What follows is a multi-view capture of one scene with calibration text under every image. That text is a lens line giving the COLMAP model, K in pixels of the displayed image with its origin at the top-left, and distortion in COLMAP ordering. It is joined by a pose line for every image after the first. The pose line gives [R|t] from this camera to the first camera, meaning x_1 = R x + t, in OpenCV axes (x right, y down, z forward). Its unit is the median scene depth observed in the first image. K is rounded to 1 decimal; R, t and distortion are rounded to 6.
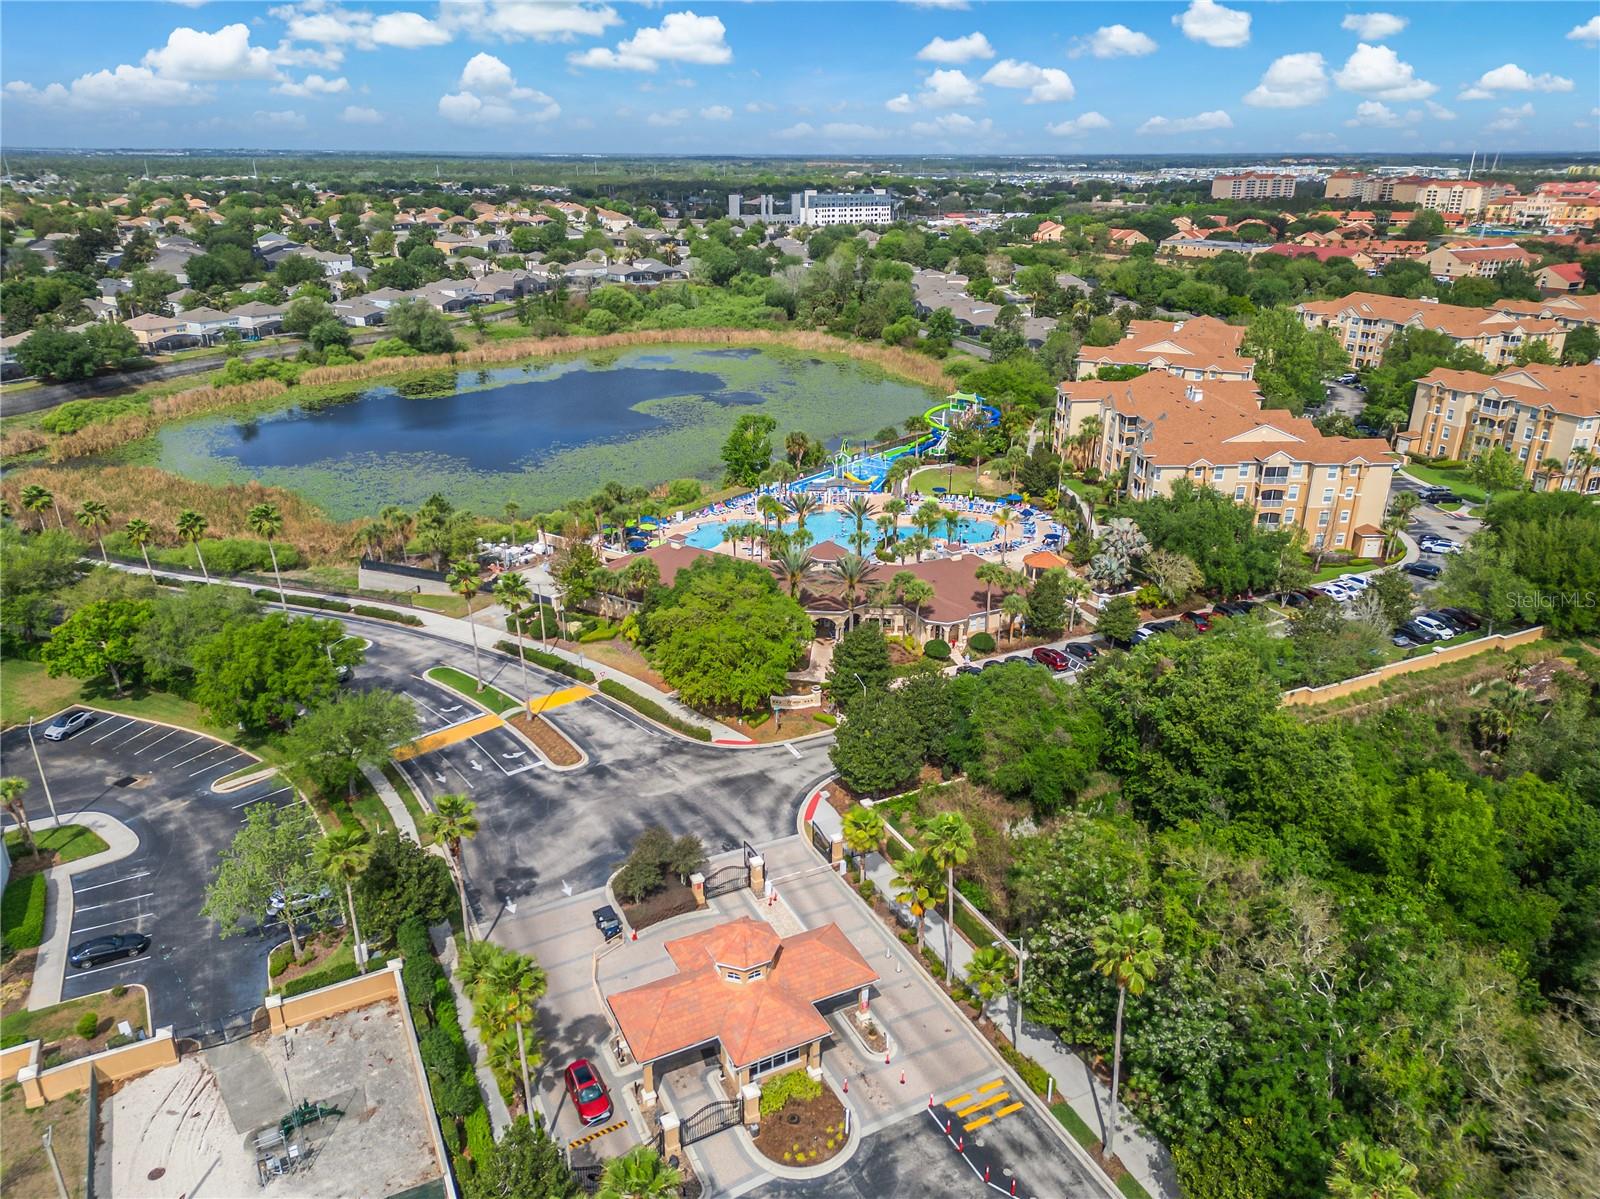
lens RADIAL K [[1115.5, 0, 796.6], [0, 1115.5, 596.6], [0, 0, 1]] dist [0.078412, -0.079350]
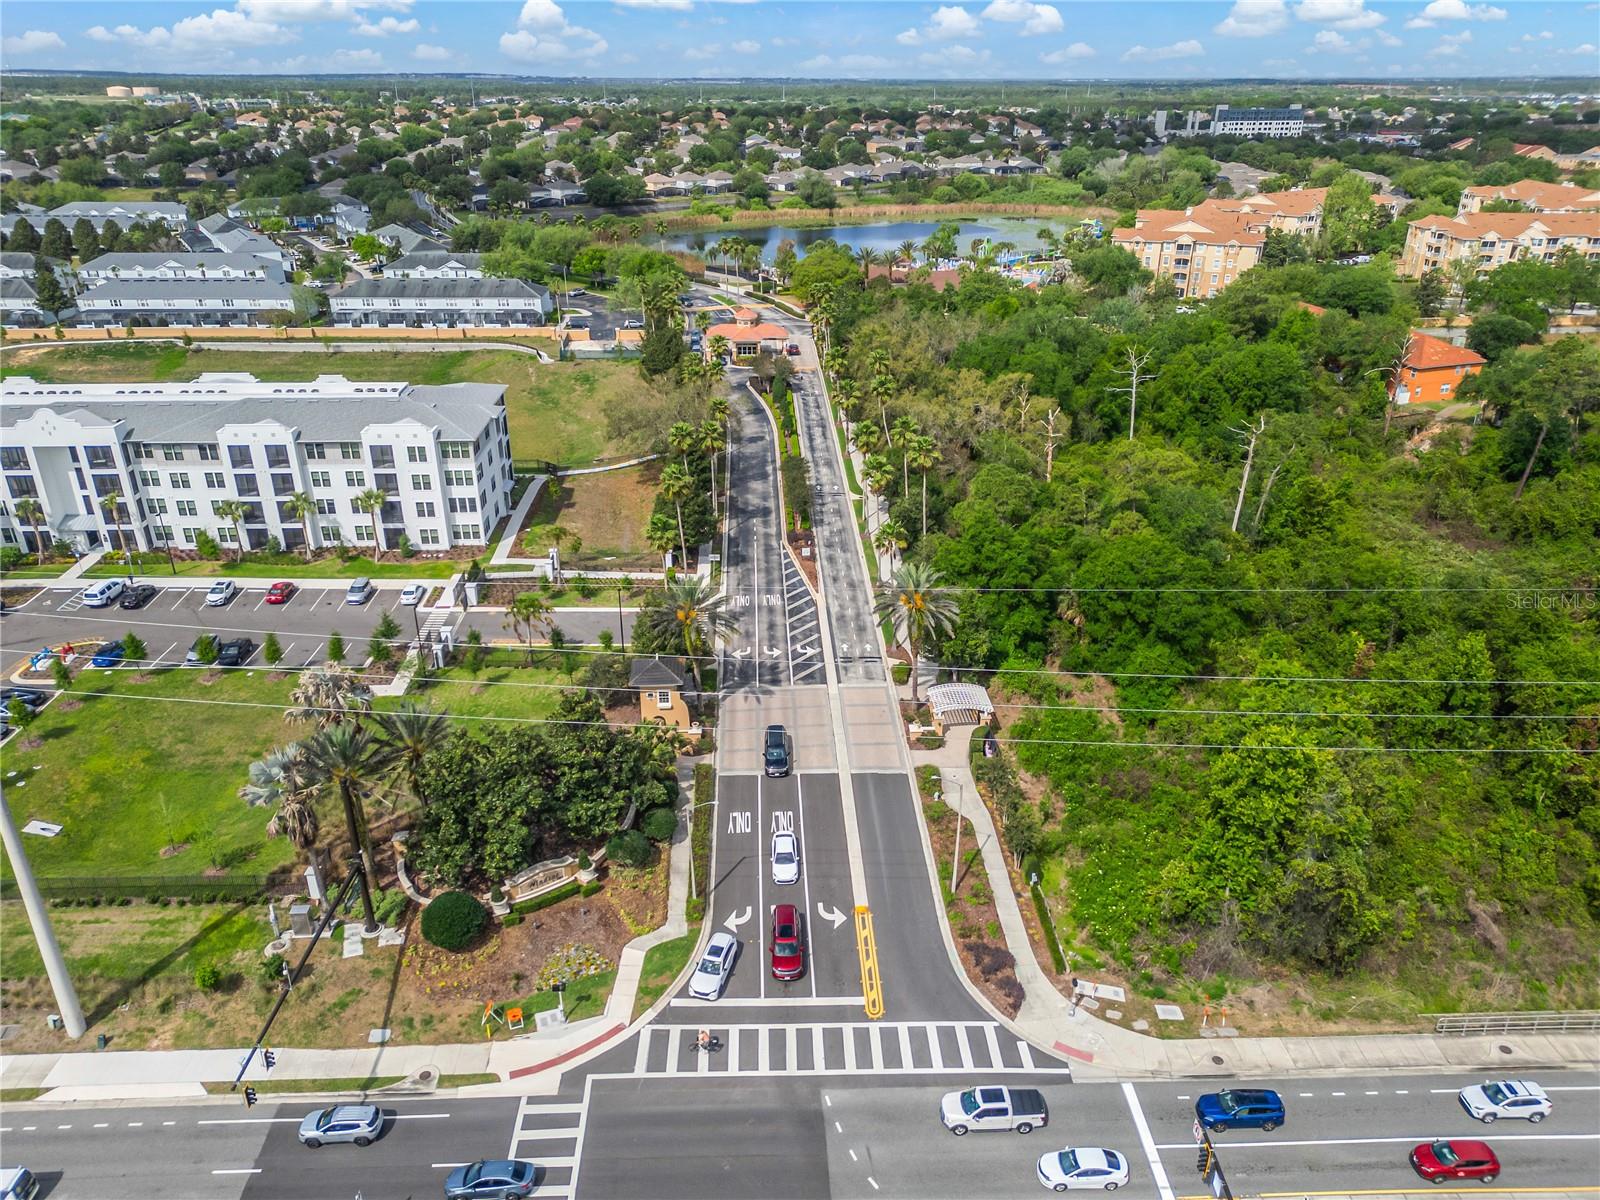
lens RADIAL K [[1116.7, 0, 796.2], [0, 1116.7, 592.9], [0, 0, 1]] dist [0.077422, -0.079908]
pose [[0.911748, 0.169509, -0.374143, 0.313746], [-0.150019, 0.985372, 0.080851, 0.181296], [0.382375, -0.017587, 0.923840, -0.418778]]
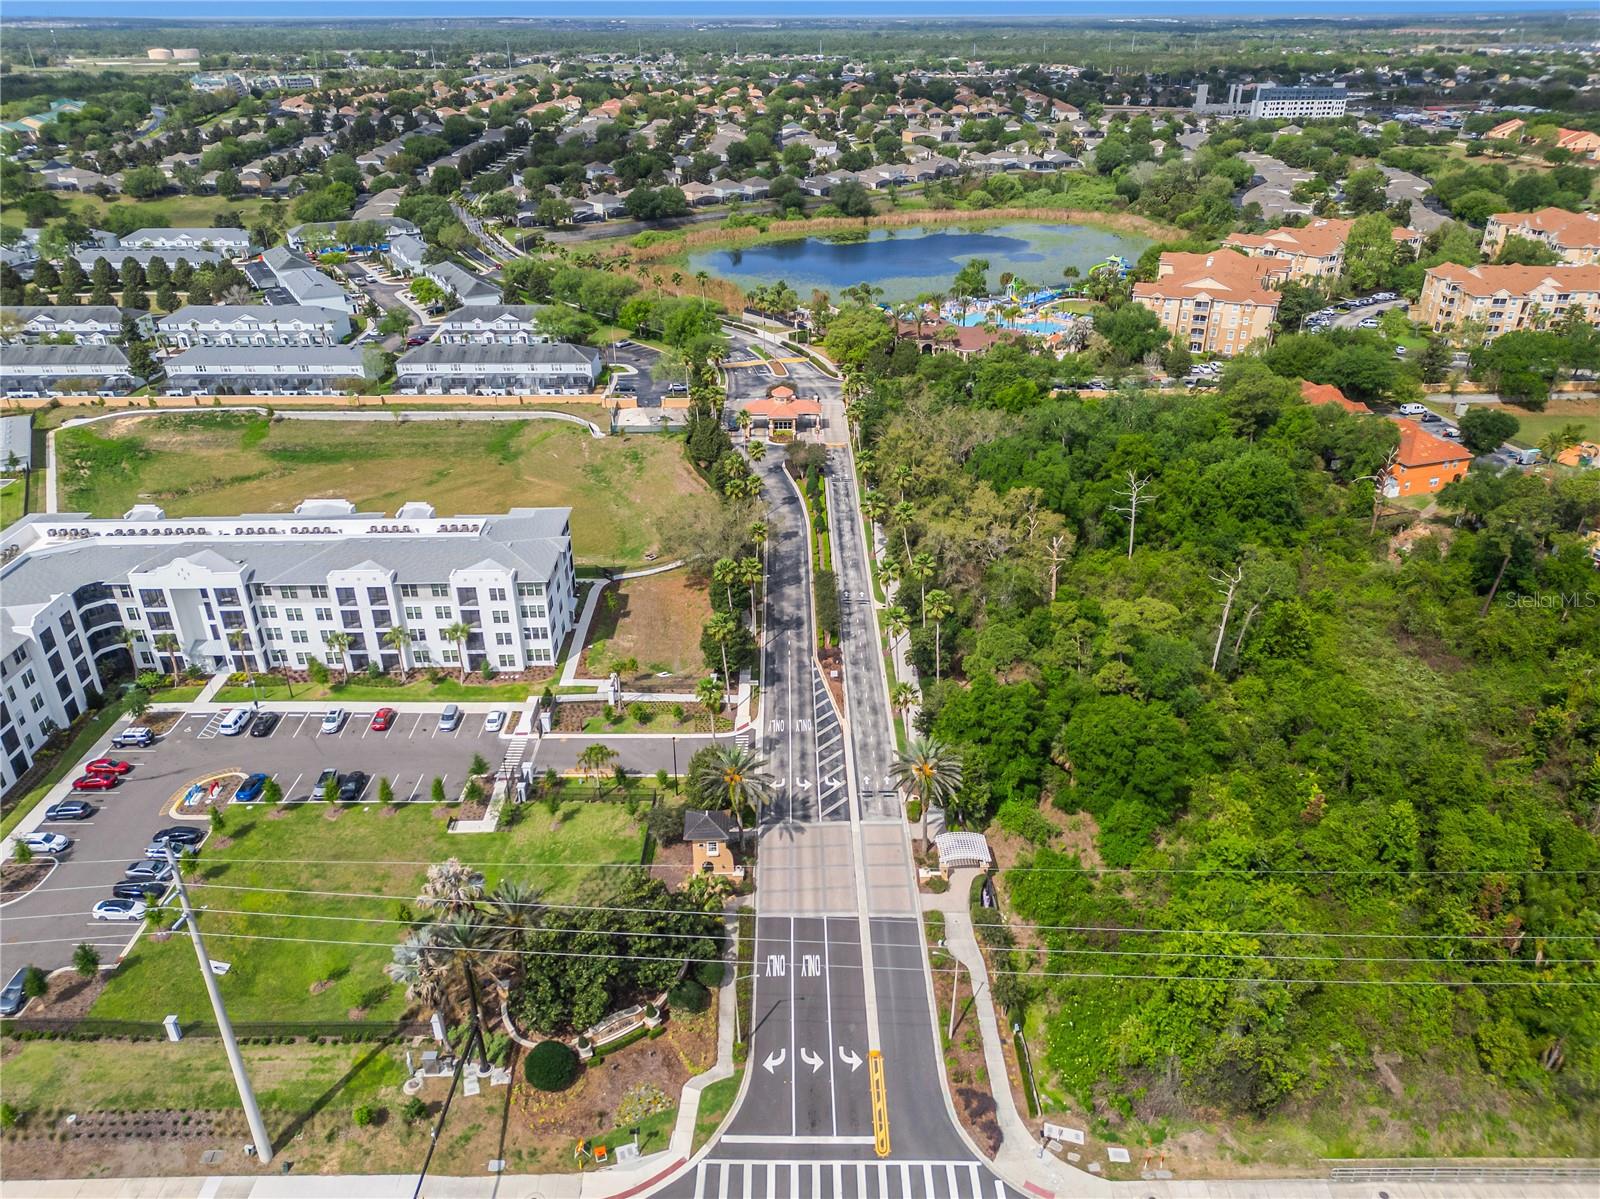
lens RADIAL K [[1115.5, 0, 796.6], [0, 1115.5, 596.6], [0, 0, 1]] dist [0.078412, -0.079350]
pose [[0.899331, 0.194548, -0.391606, 0.323412], [-0.154674, 0.979208, 0.131253, 0.104857], [0.408999, -0.057469, 0.910724, -0.469230]]
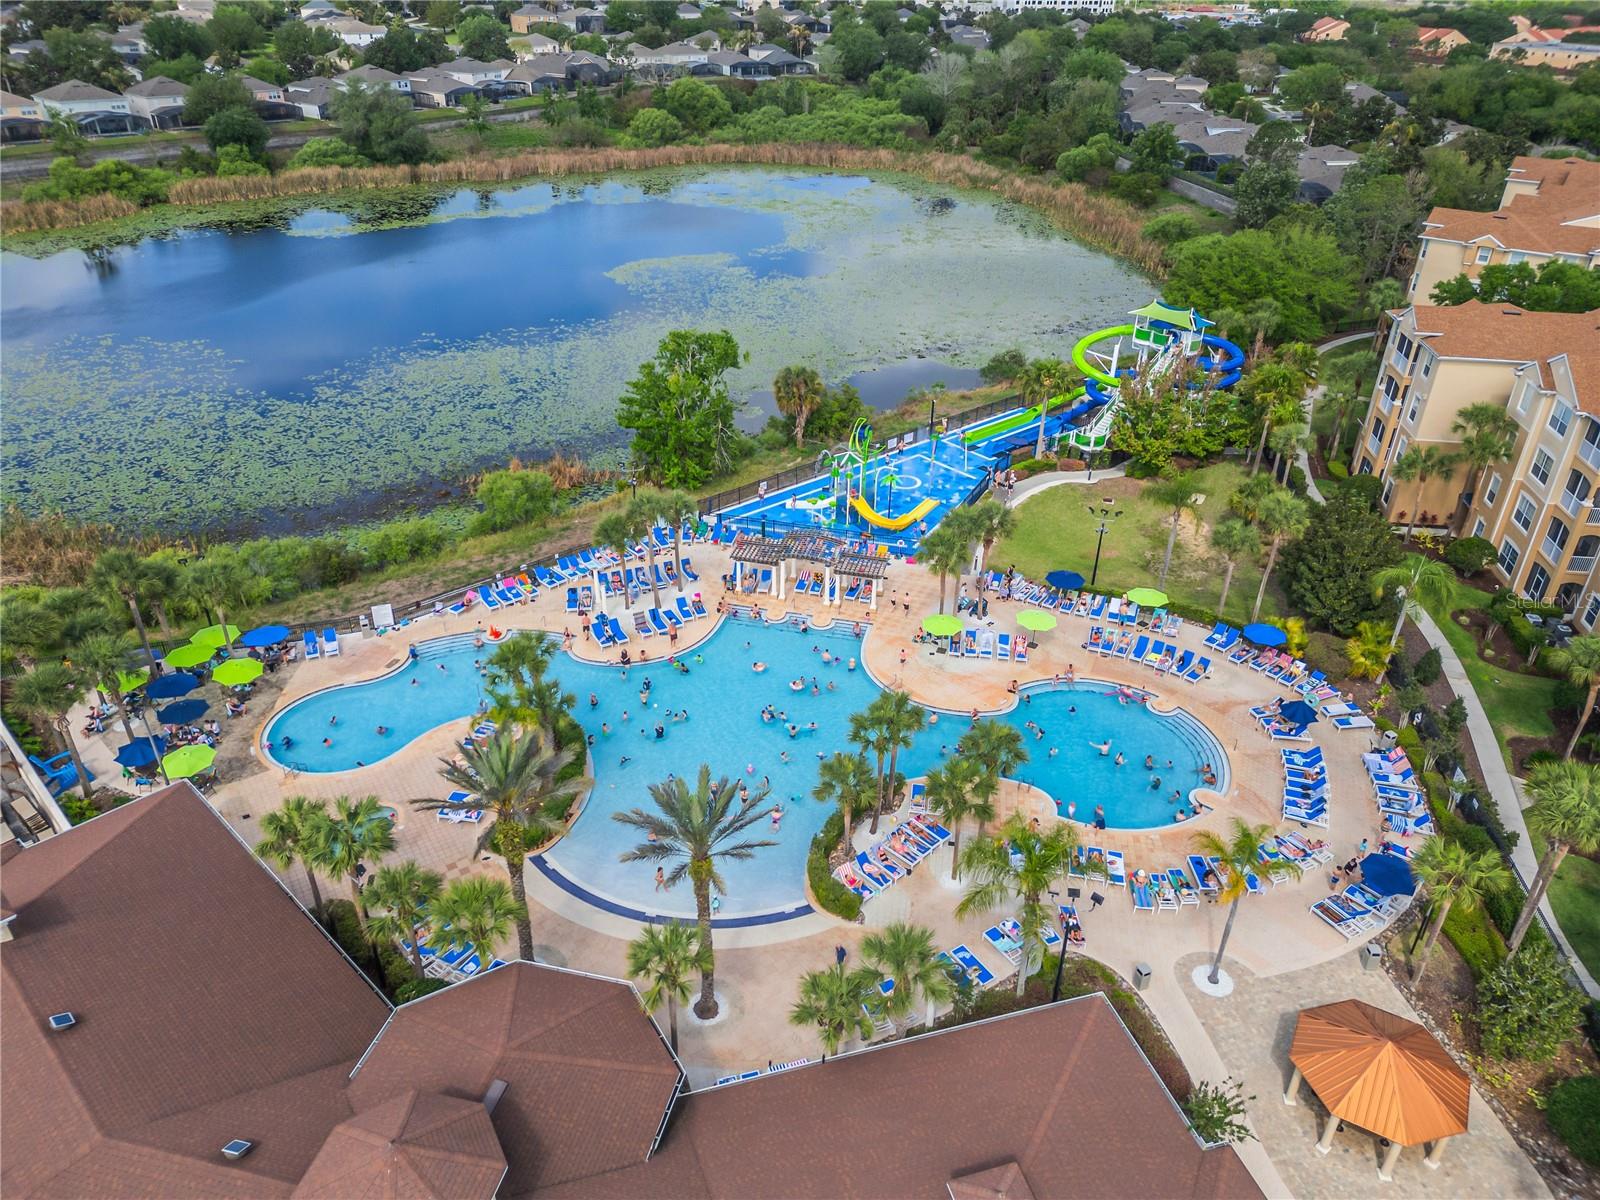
lens RADIAL K [[1115.5, 0, 796.6], [0, 1115.5, 597.1], [0, 0, 1]] dist [0.078412, -0.079350]
pose [[0.984296, 0.100869, -0.144866, 0.055367], [-0.079042, 0.985637, 0.149239, -0.084943], [0.157839, -0.135445, 0.978132, 0.355531]]
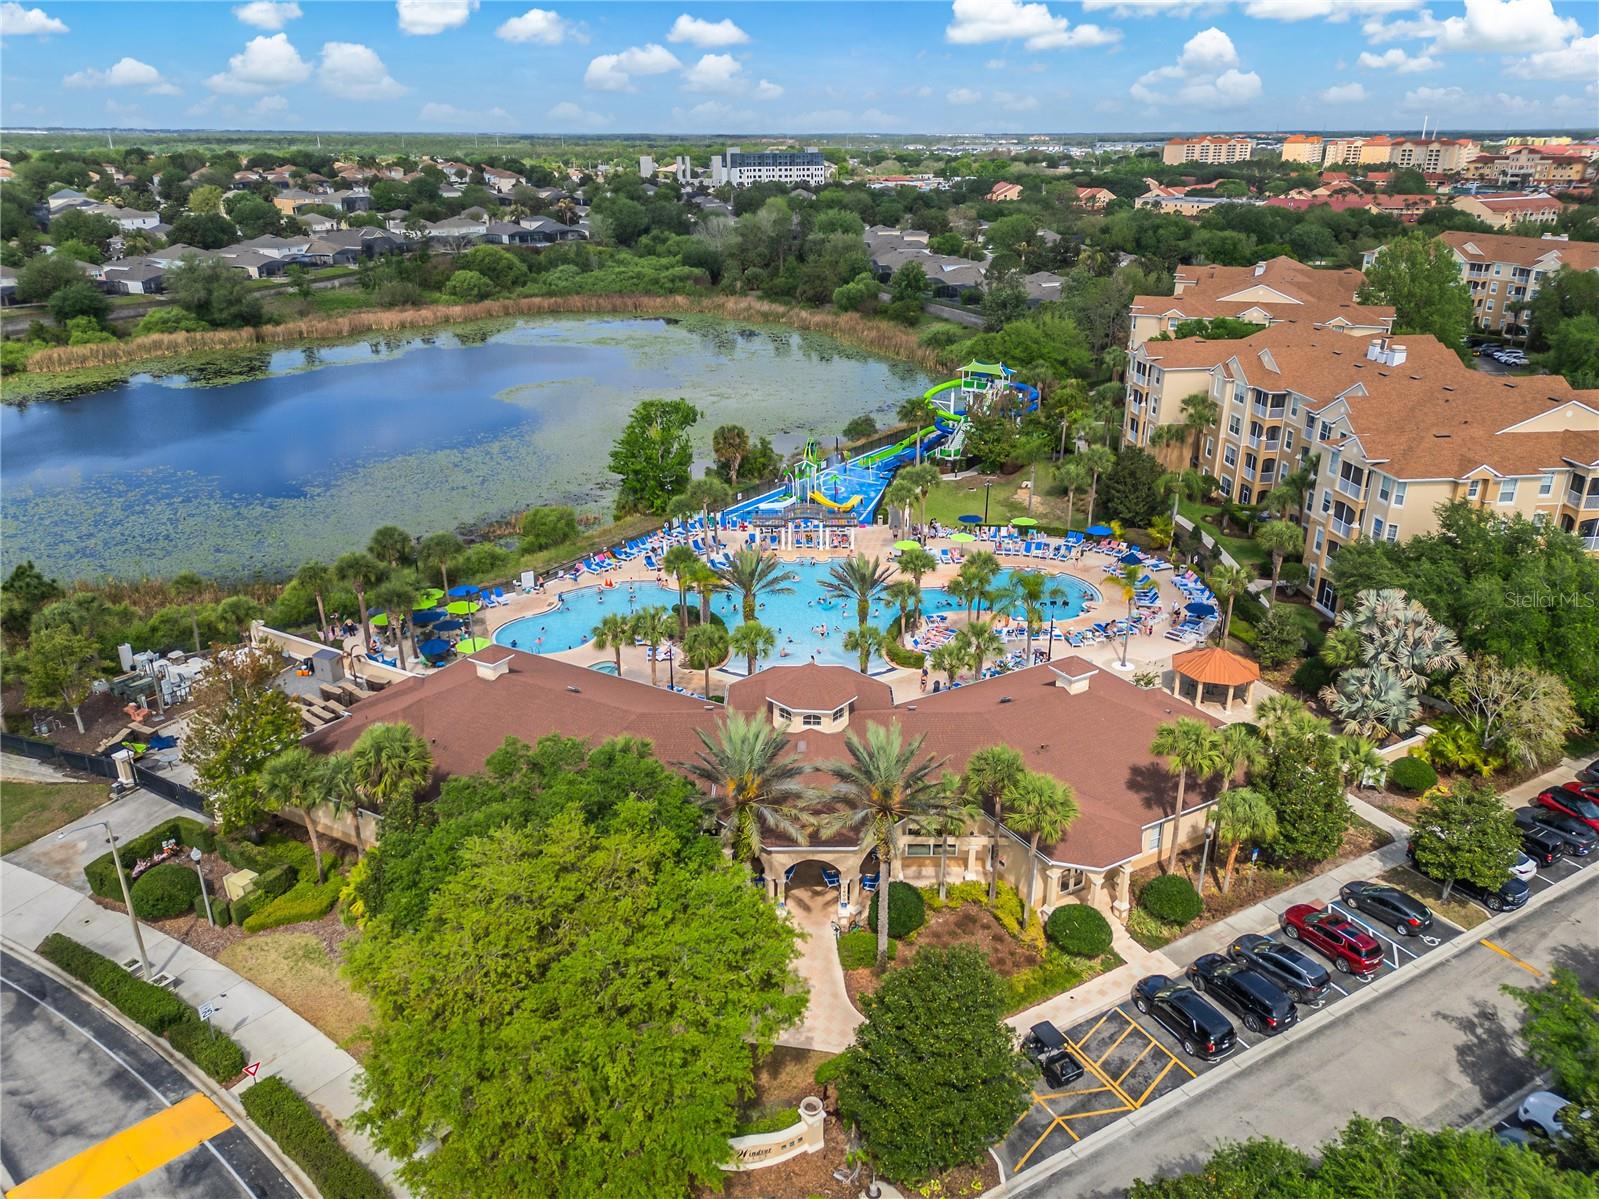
lens RADIAL K [[1155.0, 0, 799.5], [0, 1155.0, 599.5], [0, 0, 1]] dist [0.074572, -0.077206]
pose [[0.997769, -0.027597, 0.060790, -0.002196], [0.027274, 0.999609, 0.006133, -0.035078], [-0.060936, -0.004461, 0.998132, 0.228393]]
